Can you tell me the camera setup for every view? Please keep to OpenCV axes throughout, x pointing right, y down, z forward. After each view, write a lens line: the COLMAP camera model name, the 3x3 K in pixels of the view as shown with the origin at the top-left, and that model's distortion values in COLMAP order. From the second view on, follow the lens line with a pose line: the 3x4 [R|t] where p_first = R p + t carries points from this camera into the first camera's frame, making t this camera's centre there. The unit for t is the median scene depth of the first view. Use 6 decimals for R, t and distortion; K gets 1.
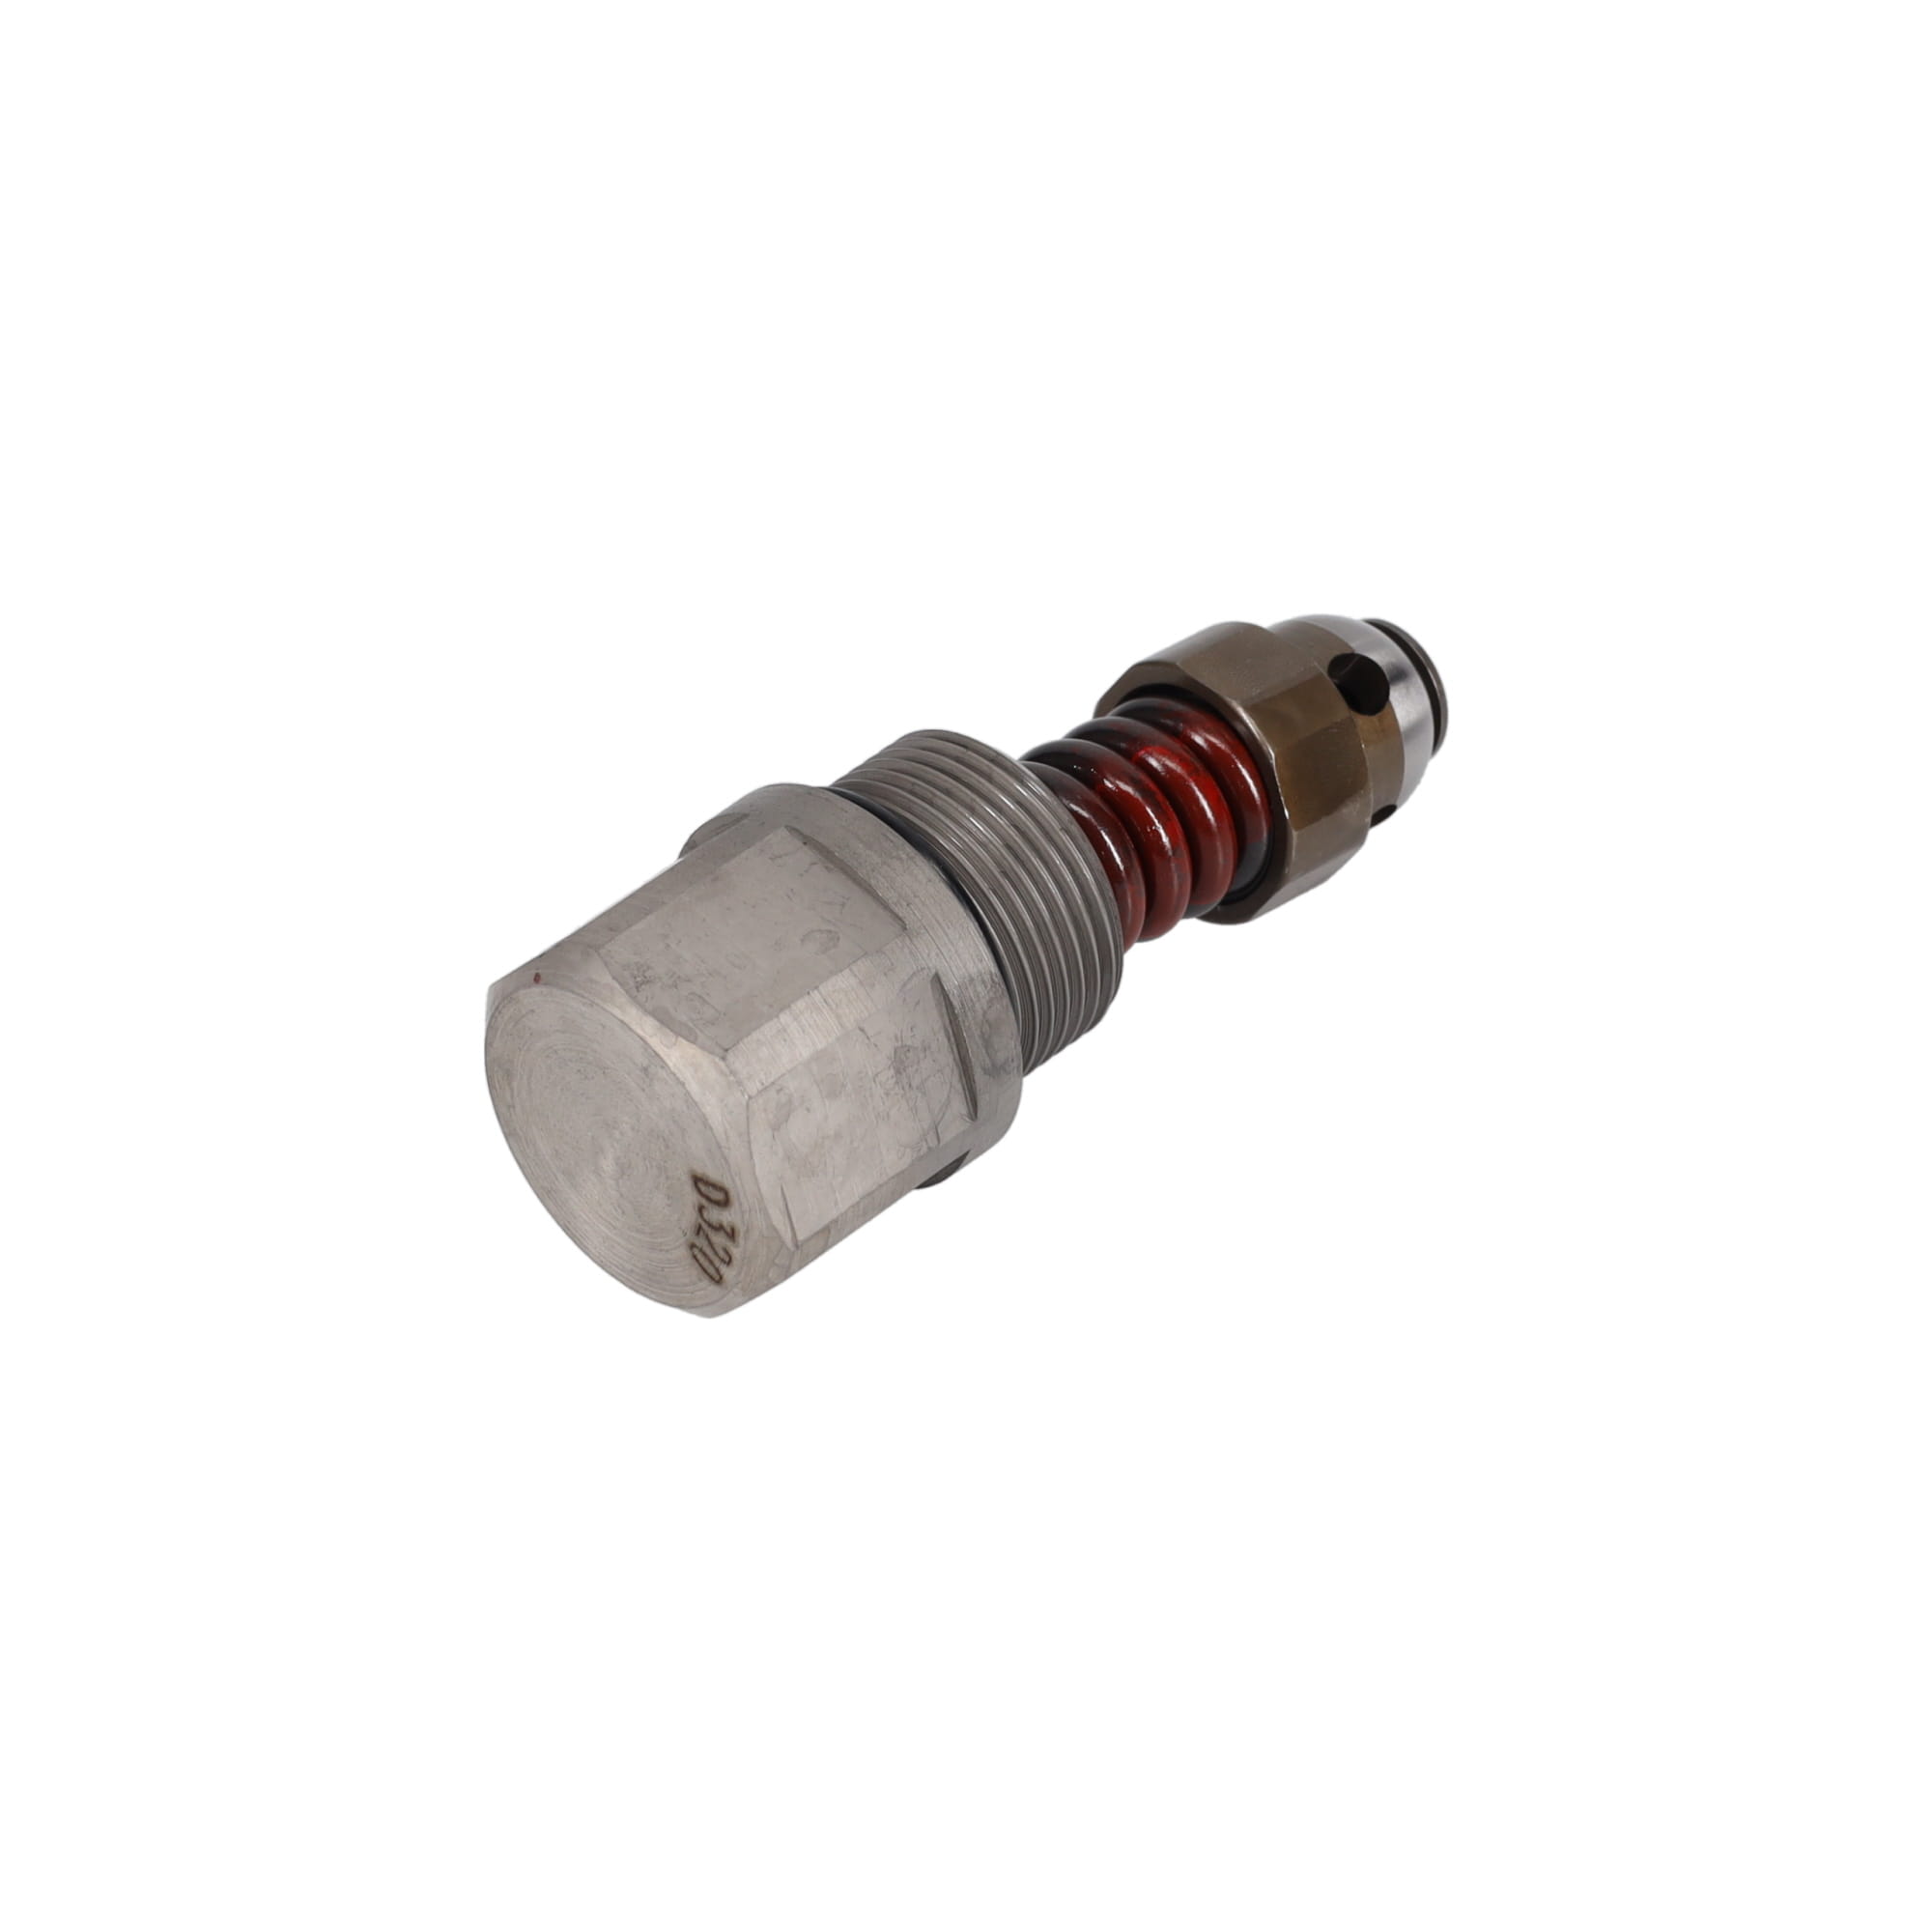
lens RADIAL K [[8705.5, 0, 966.0], [0, 8705.5, 966.0], [0, 0, 1]] dist [0.183376, 0.962267]
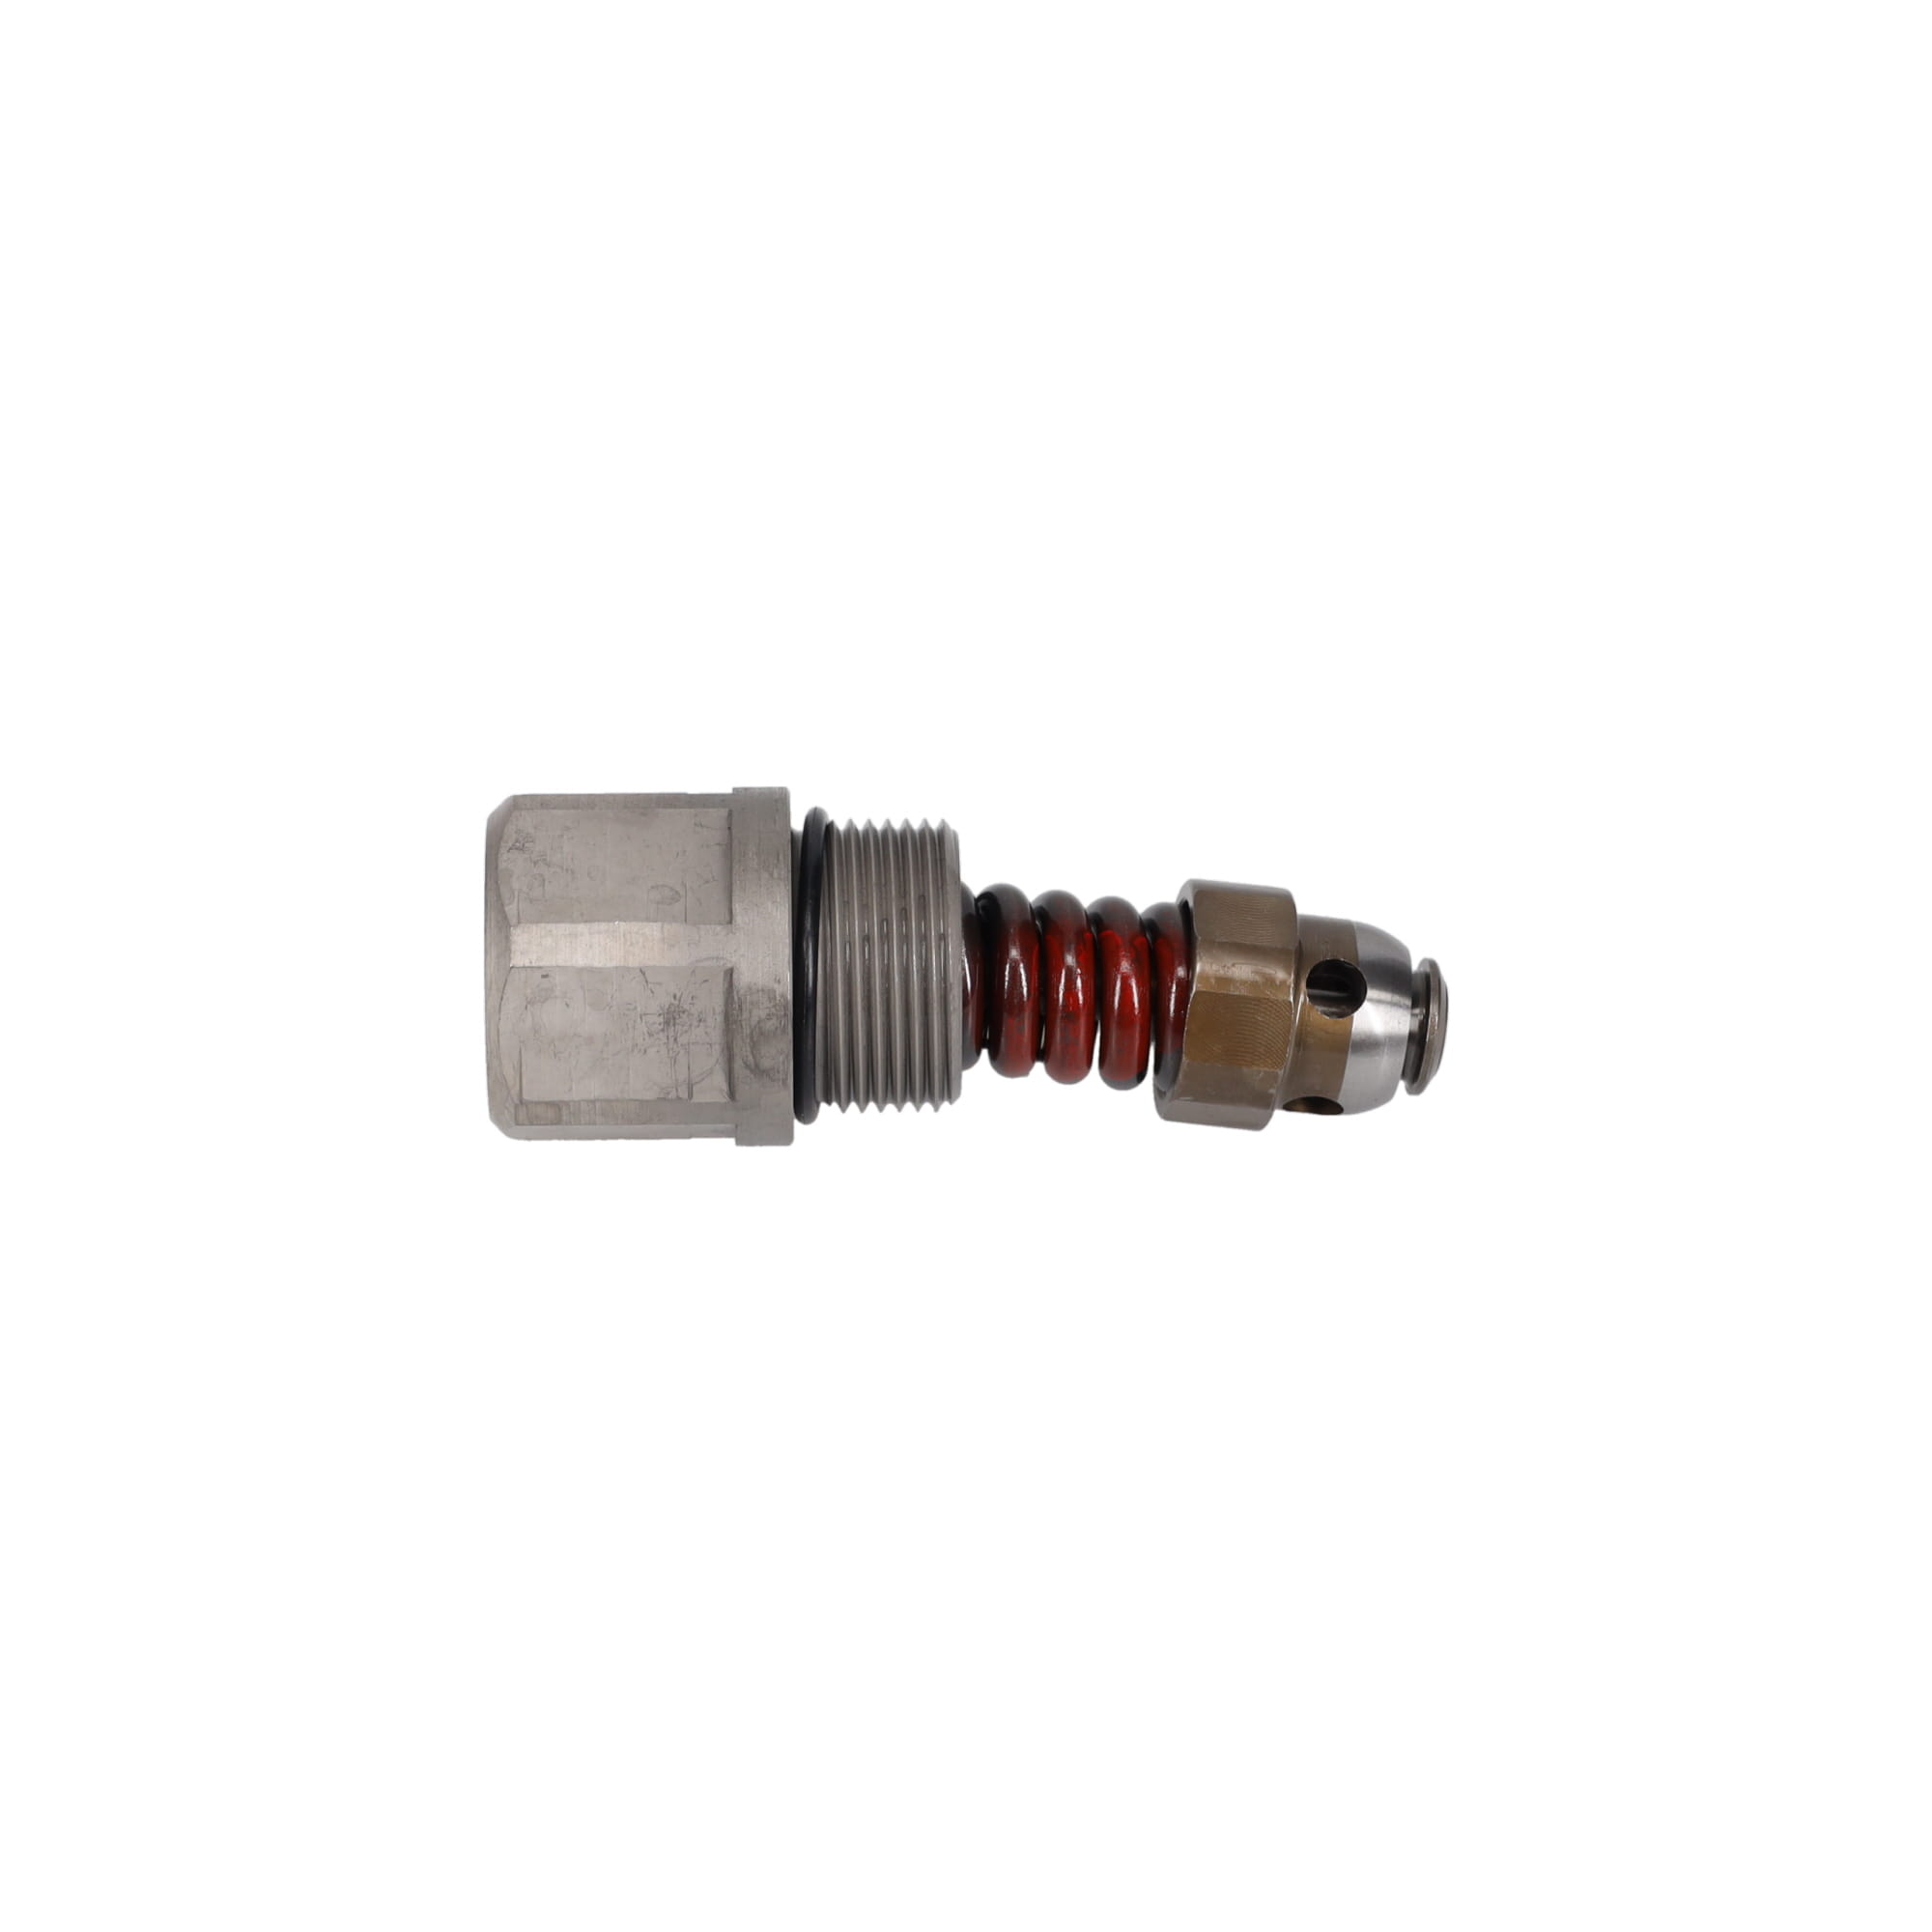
lens RADIAL K [[8705.5, 0, 966.0], [0, 8705.5, 966.0], [0, 0, 1]] dist [0.183376, 0.962267]
pose [[0.709653, 0.475074, -0.520286, 0.643948], [-0.478834, 0.866917, 0.138469, -0.181082], [0.516827, 0.150866, 0.842691, 0.008855]]
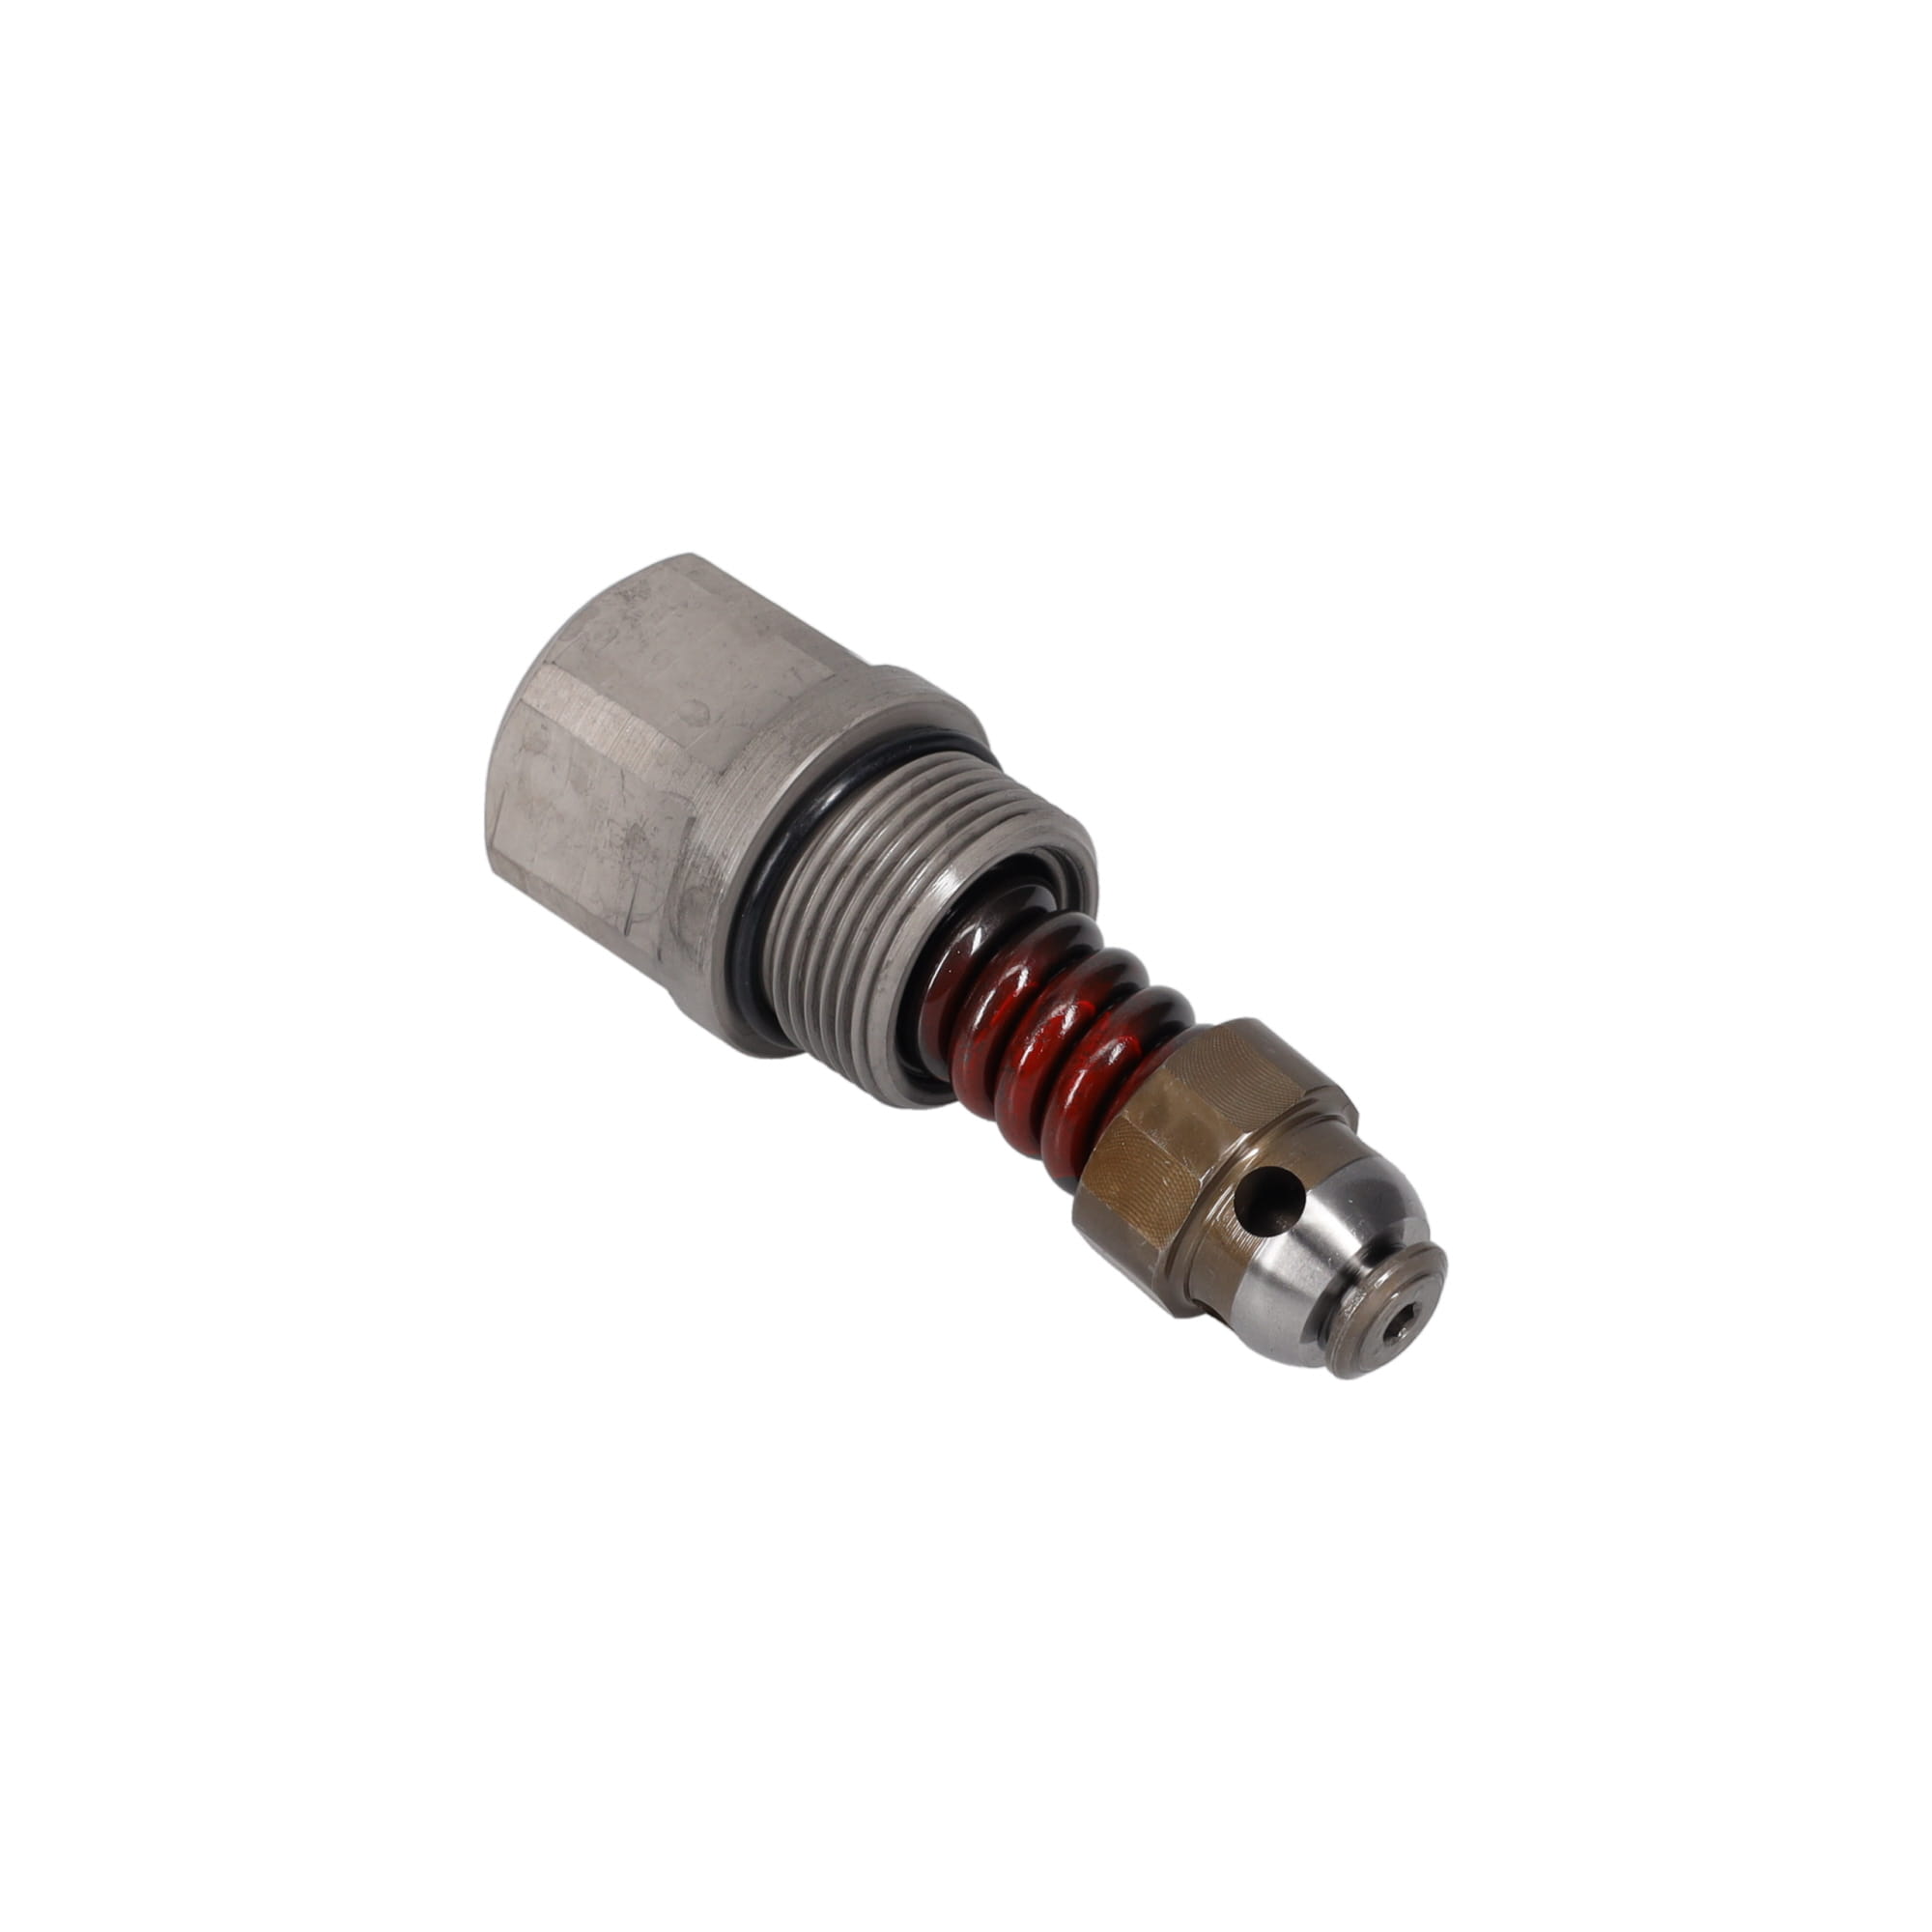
lens RADIAL K [[8705.5, 0, 966.0], [0, 8705.5, 966.0], [0, 0, 1]] dist [0.183376, 0.962267]
pose [[0.008869, 0.675414, -0.737385, 0.781186], [-0.684887, 0.541401, 0.487663, -0.522597], [0.728595, 0.500701, 0.467384, 0.546945]]
